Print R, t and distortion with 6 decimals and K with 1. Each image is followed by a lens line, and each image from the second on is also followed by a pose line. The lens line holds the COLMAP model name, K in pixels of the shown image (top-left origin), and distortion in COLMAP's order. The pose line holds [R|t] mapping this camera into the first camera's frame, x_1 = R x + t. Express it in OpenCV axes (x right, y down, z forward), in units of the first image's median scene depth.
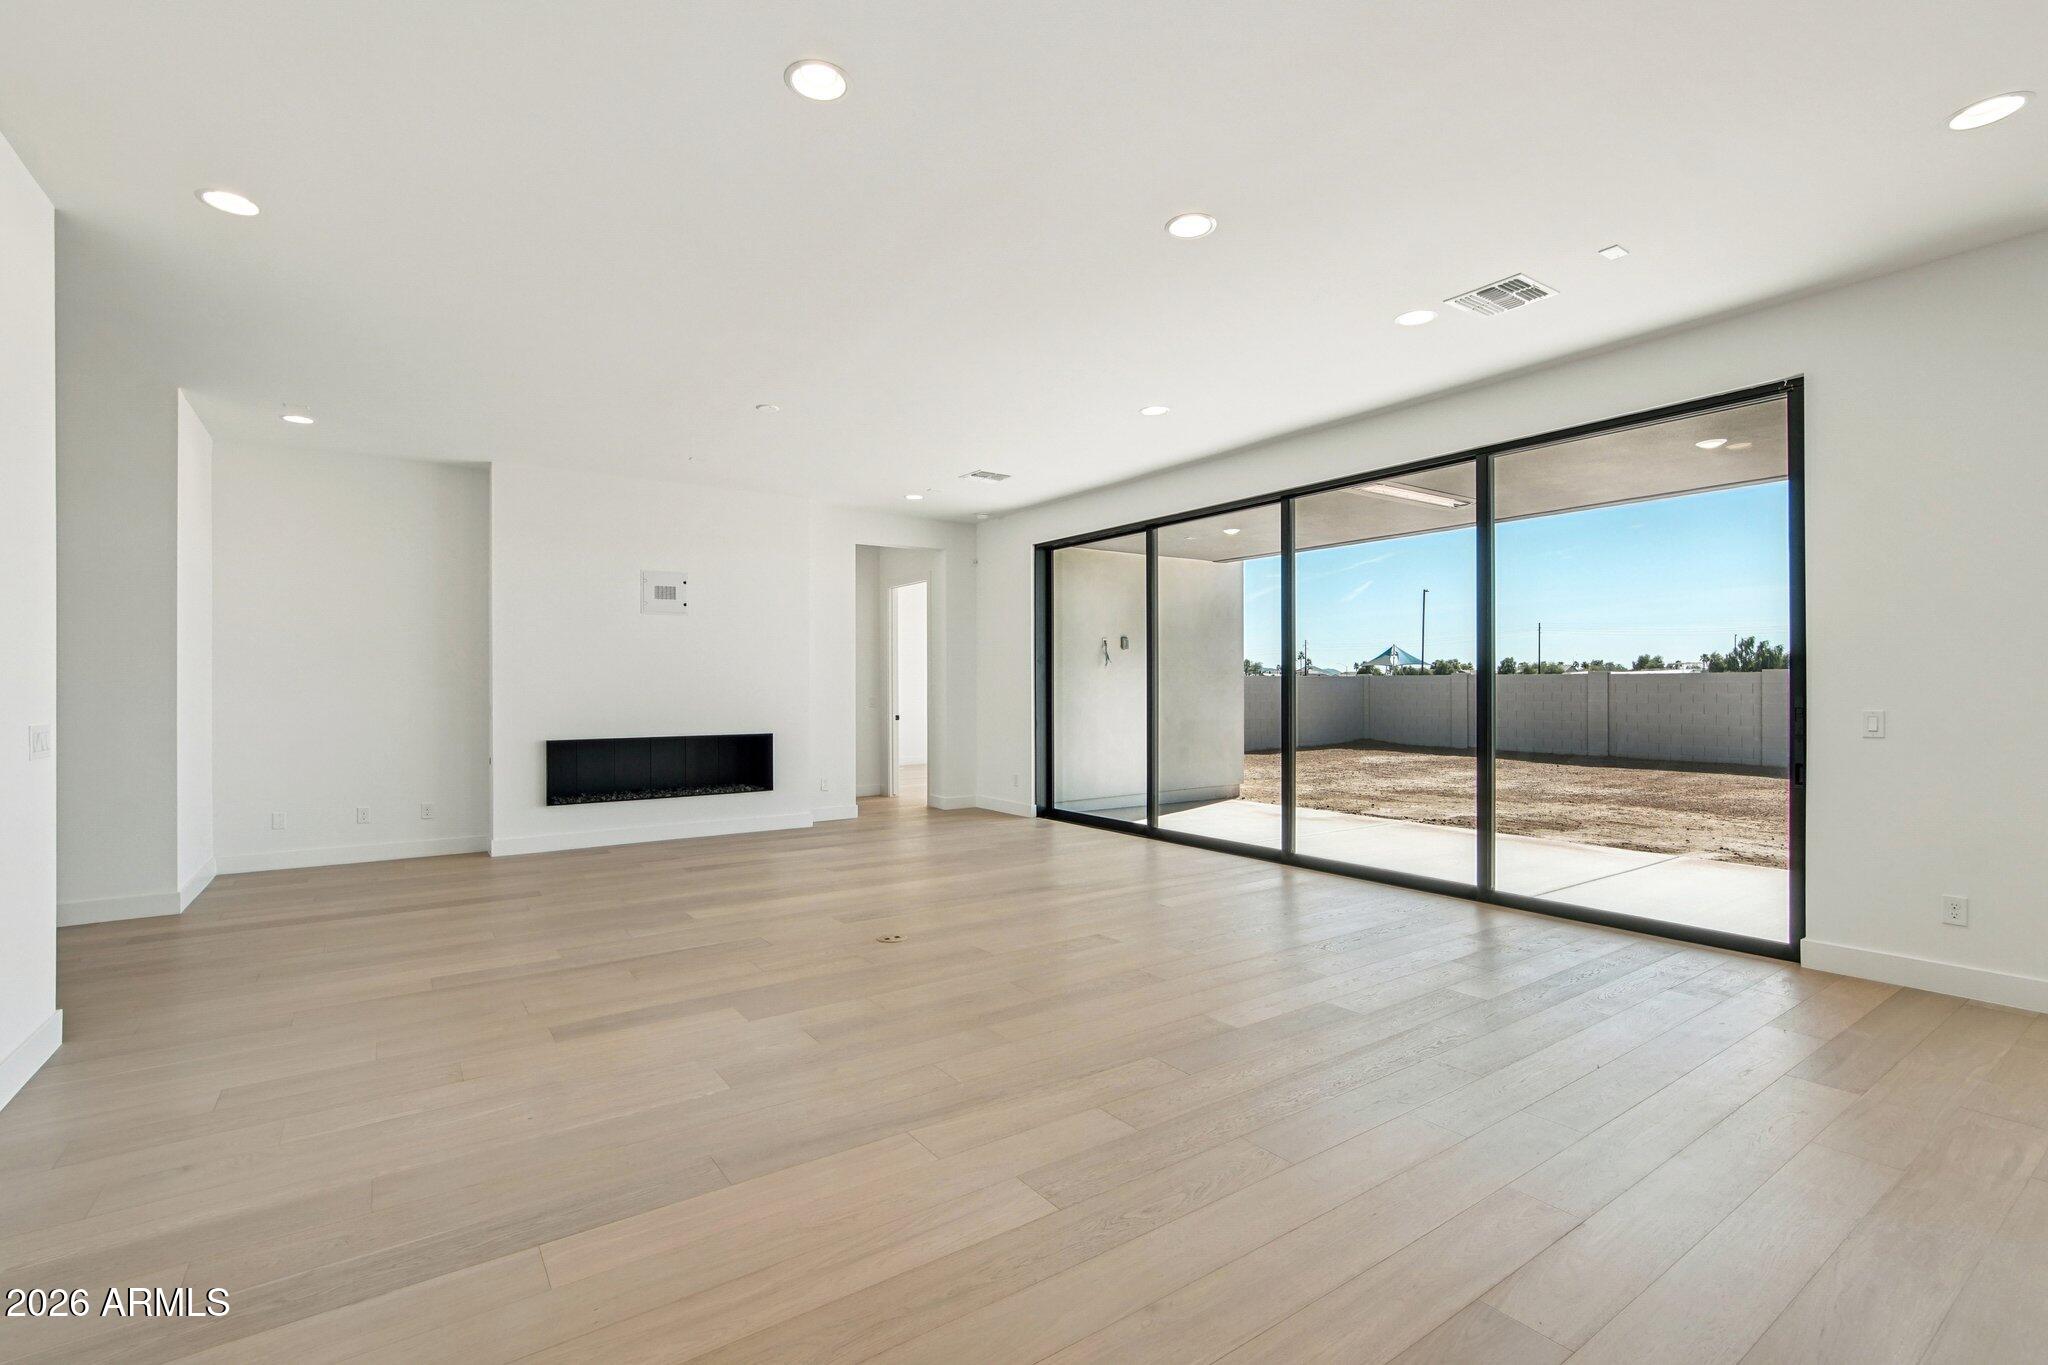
lens RADIAL K [[914.7, 0, 986.6], [0, 914.7, 680.2], [0, 0, 1]] dist [-0.019396, 0.008233]
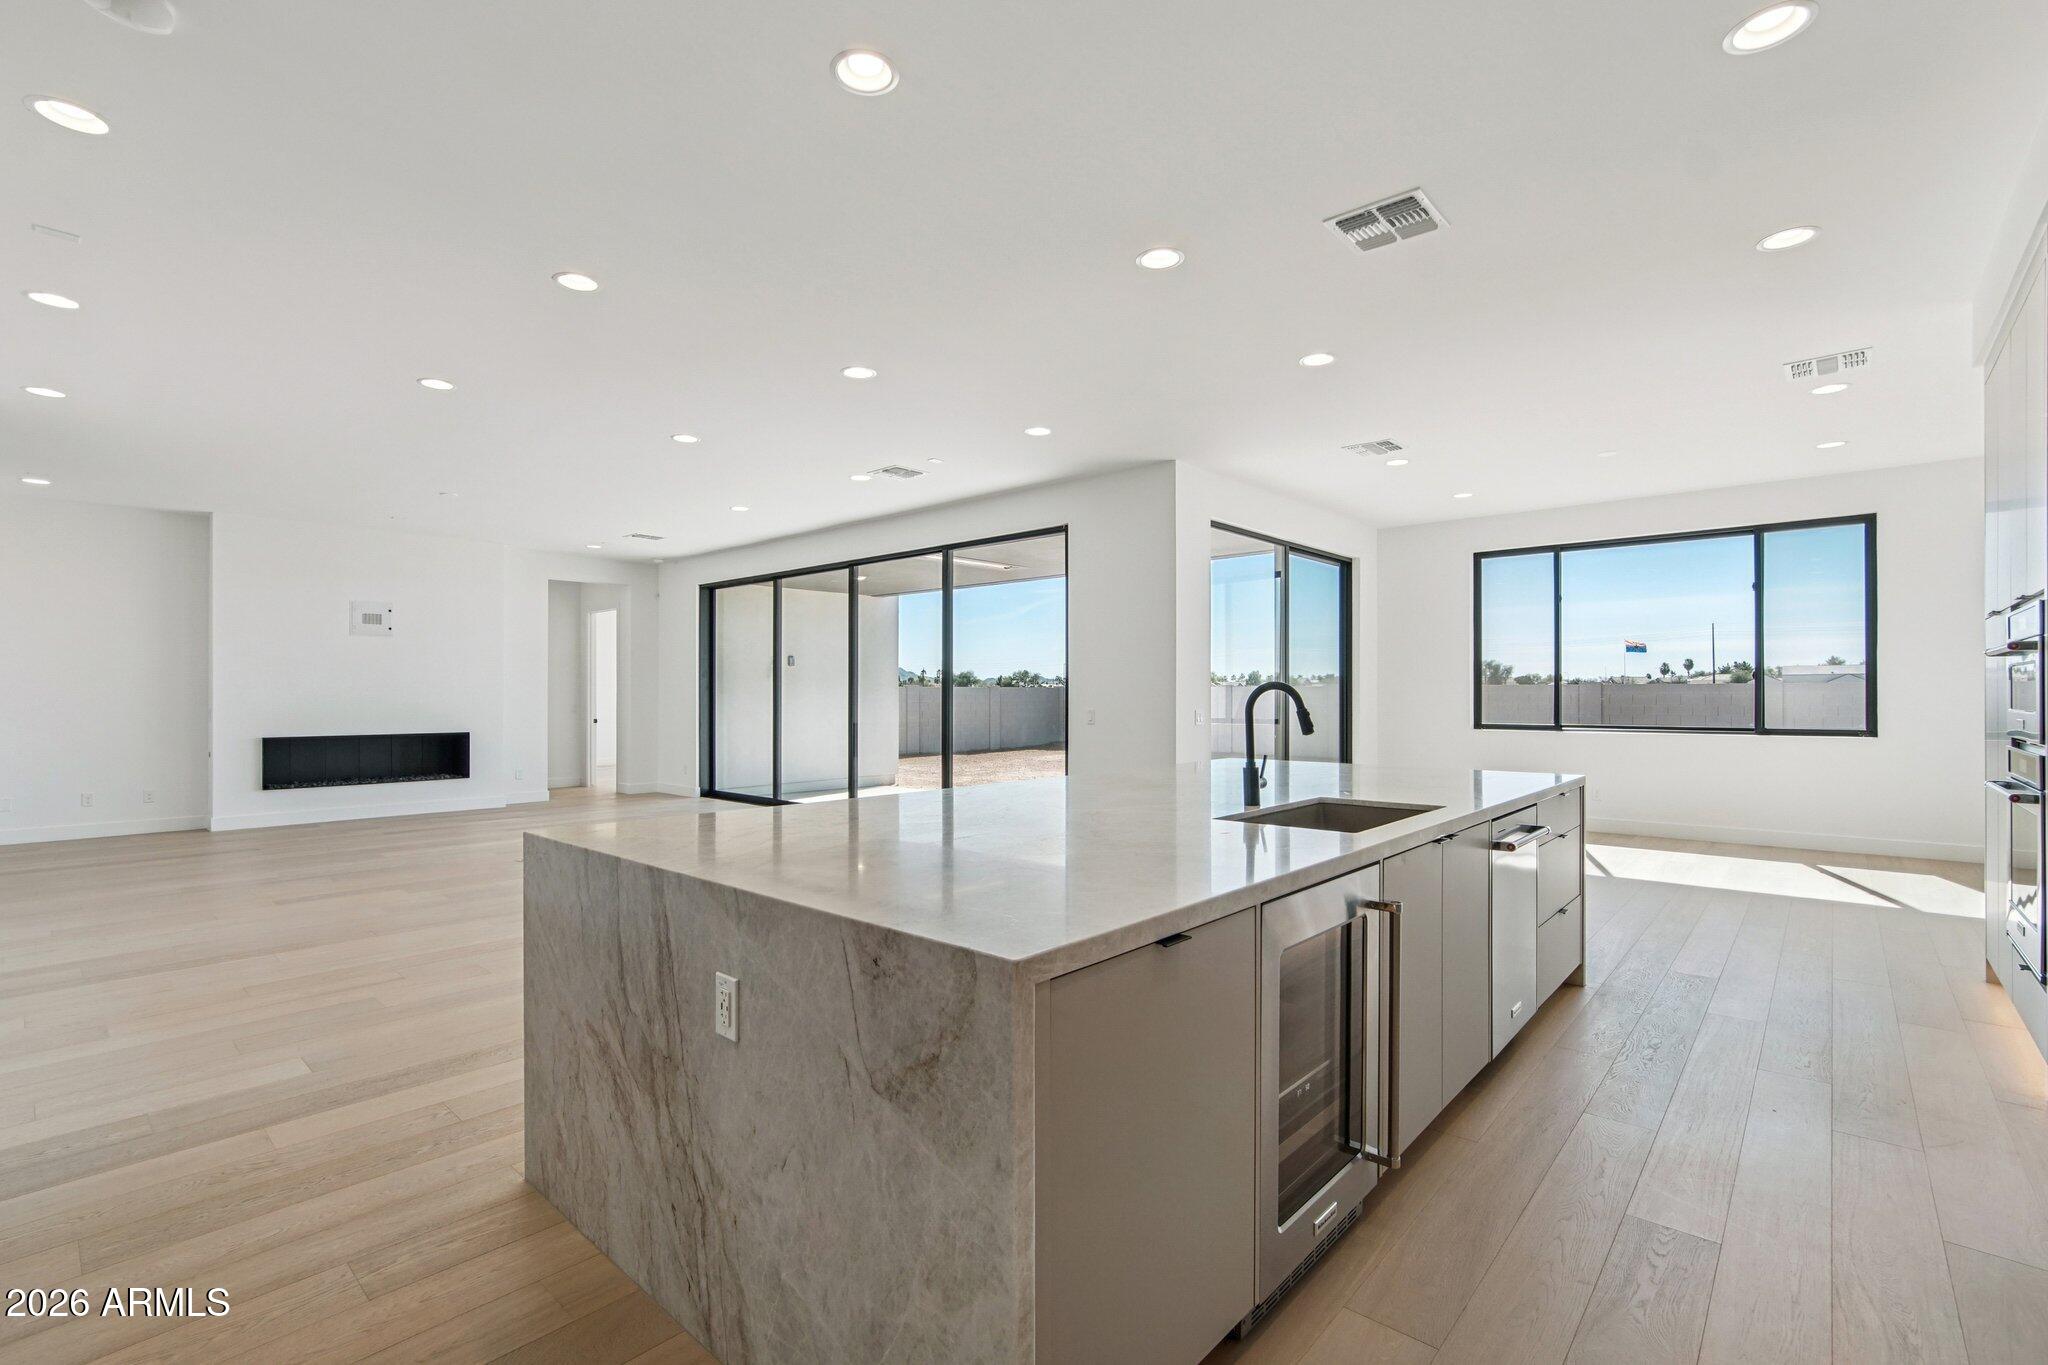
lens RADIAL K [[914.7, 0, 991.6], [0, 914.7, 688.2], [0, 0, 1]] dist [-0.019396, 0.008233]
pose [[0.971998, 0.004553, 0.234943, 0.161153], [-0.003969, 0.999988, -0.002957, -0.000994], [-0.234954, 0.001941, 0.972005, -0.364441]]
